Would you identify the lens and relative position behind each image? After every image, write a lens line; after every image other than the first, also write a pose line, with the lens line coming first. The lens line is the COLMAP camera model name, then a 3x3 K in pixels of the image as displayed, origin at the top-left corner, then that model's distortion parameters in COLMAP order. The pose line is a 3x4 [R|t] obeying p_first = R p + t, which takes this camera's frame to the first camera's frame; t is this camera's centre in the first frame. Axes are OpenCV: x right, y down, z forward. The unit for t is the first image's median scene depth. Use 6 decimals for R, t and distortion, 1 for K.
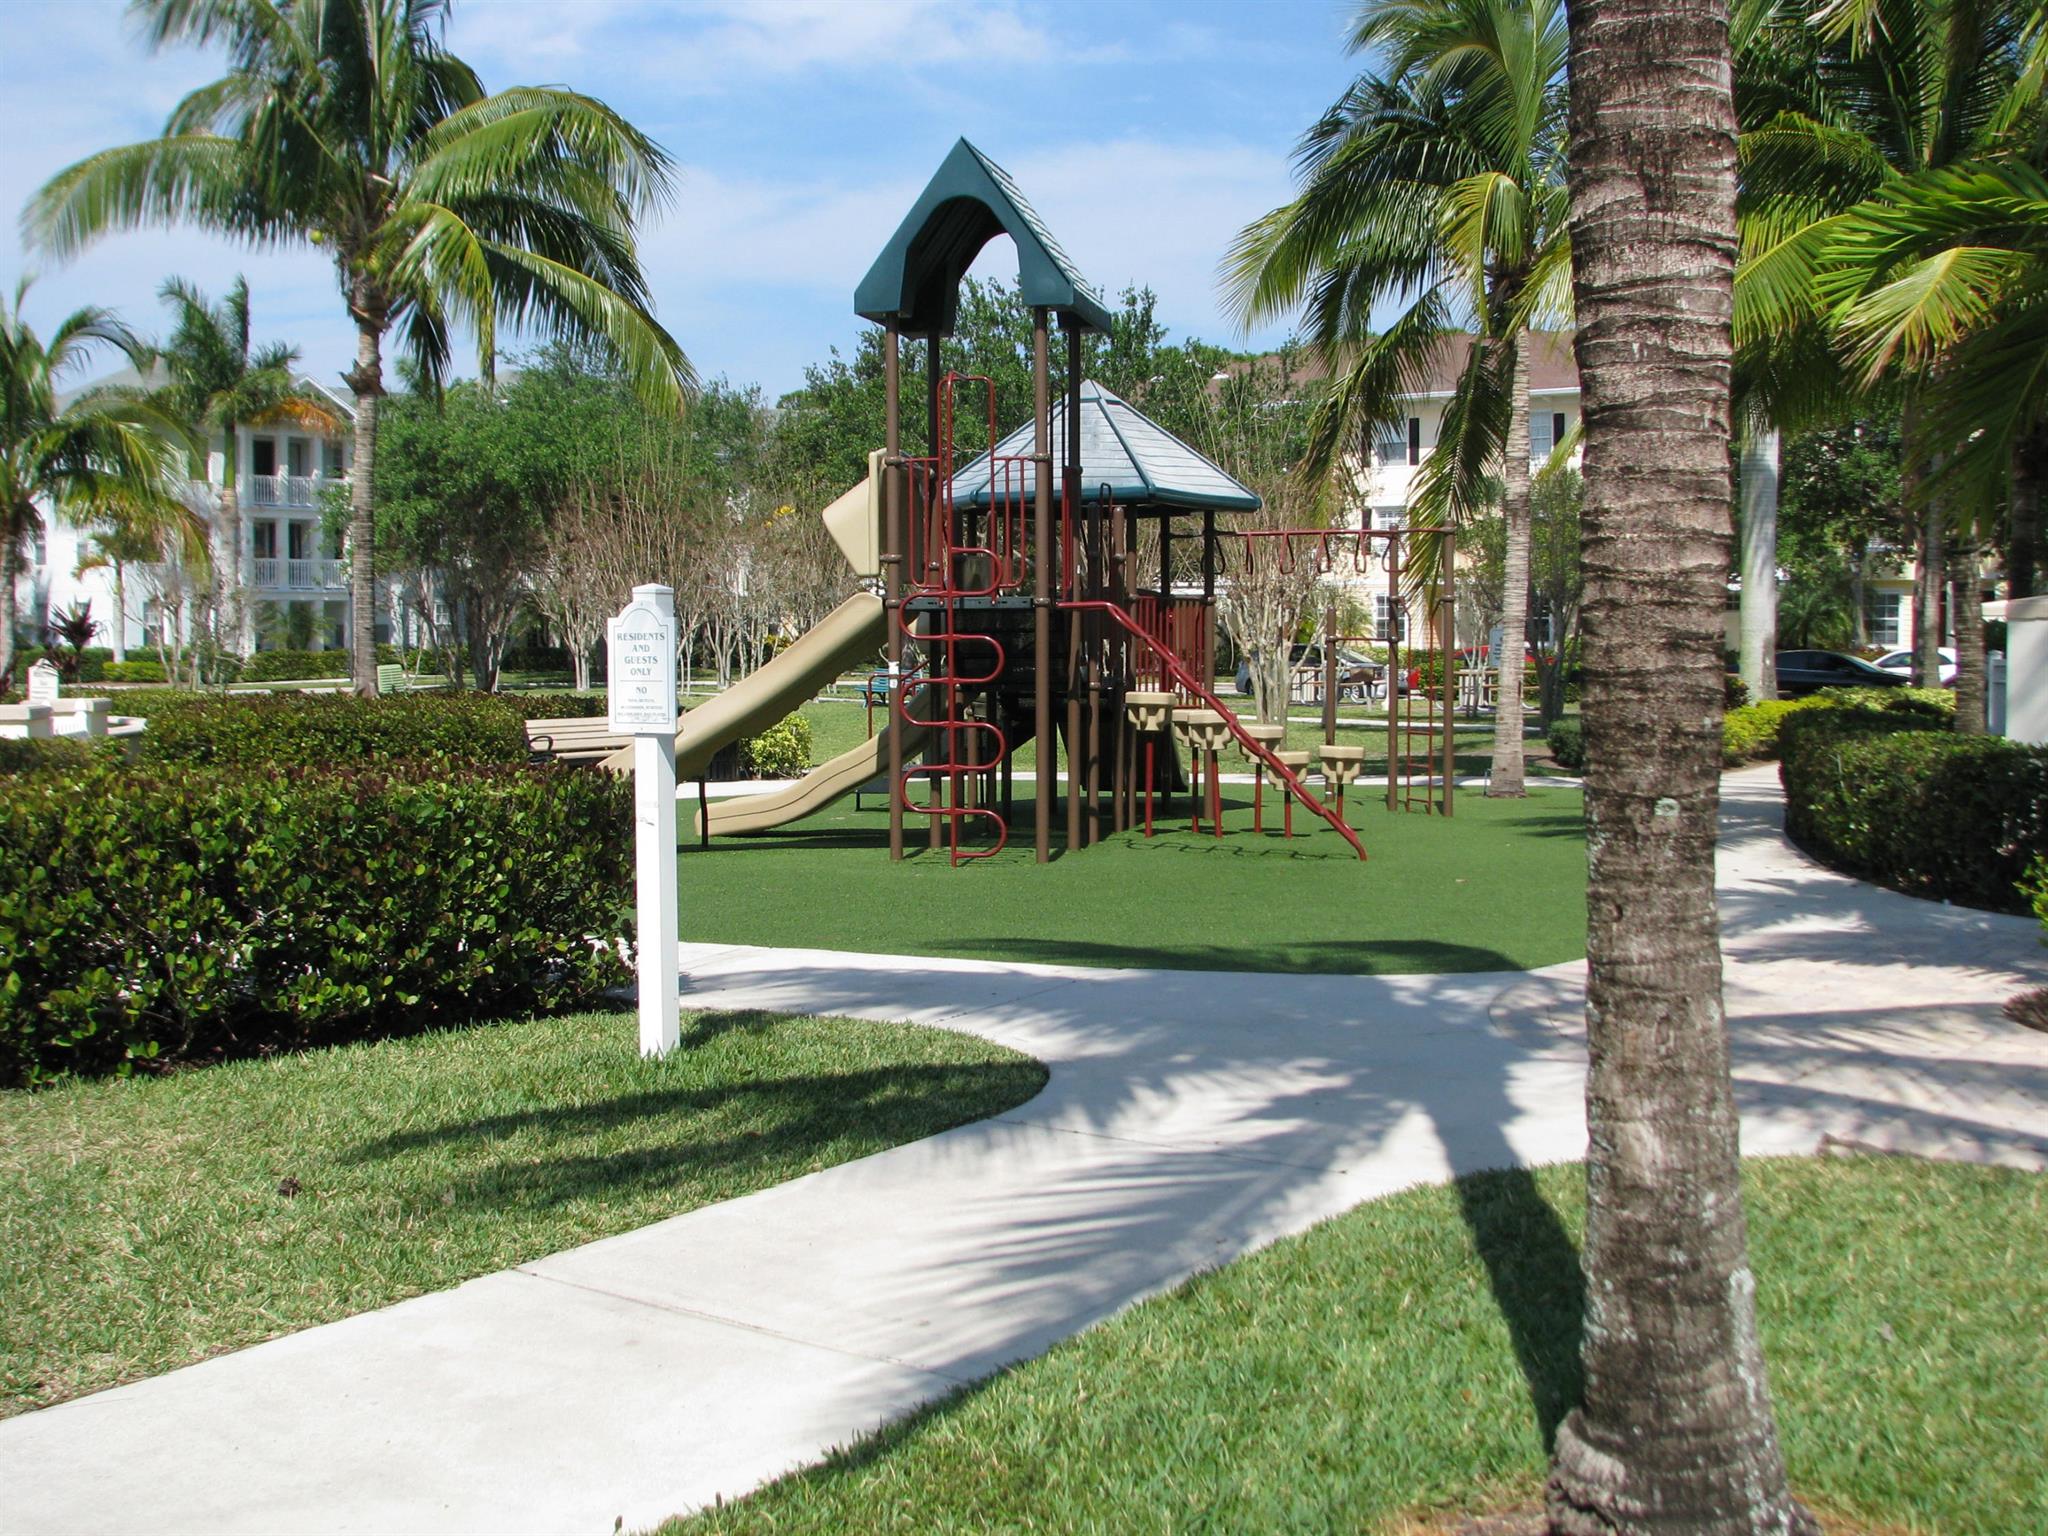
lens RADIAL K [[2323.7, 0, 1066.6], [0, 2323.7, 762.4], [0, 0, 1]] dist [-0.173921, 0.300281]
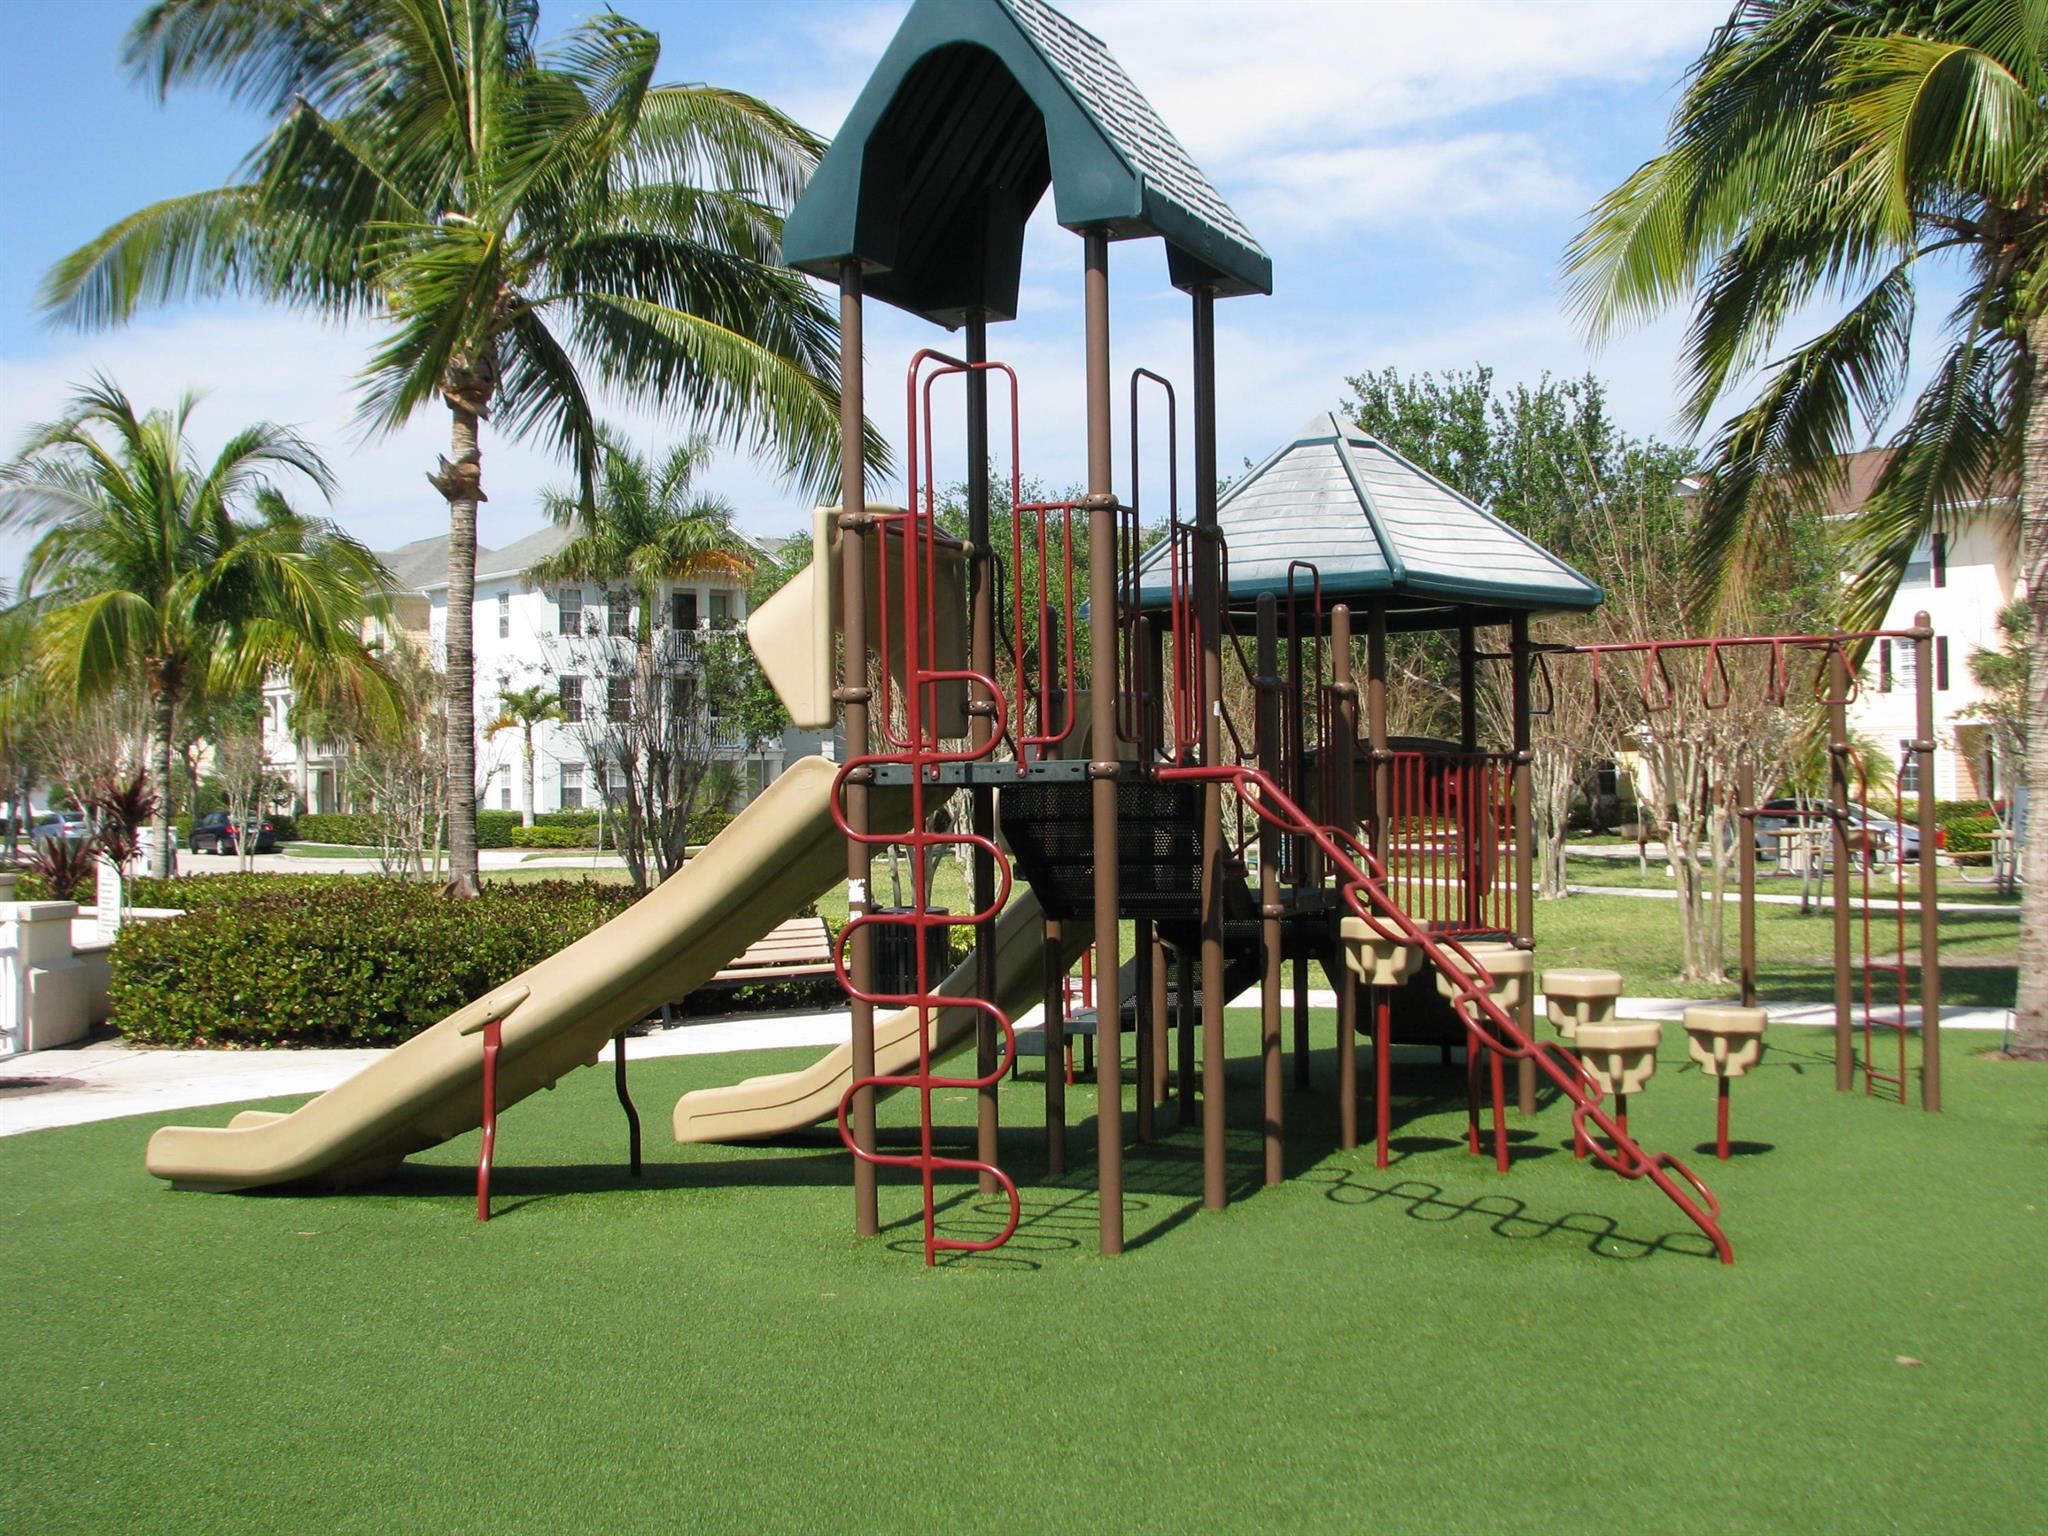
lens RADIAL K [[2323.7, 0, 1066.6], [0, 2323.7, 762.4], [0, 0, 1]] dist [-0.173921, 0.300281]
pose [[0.974482, -0.014141, -0.224021, 0.073171], [-0.000502, 0.997874, -0.065176, -0.025621], [0.224466, 0.063626, 0.972403, 0.340356]]
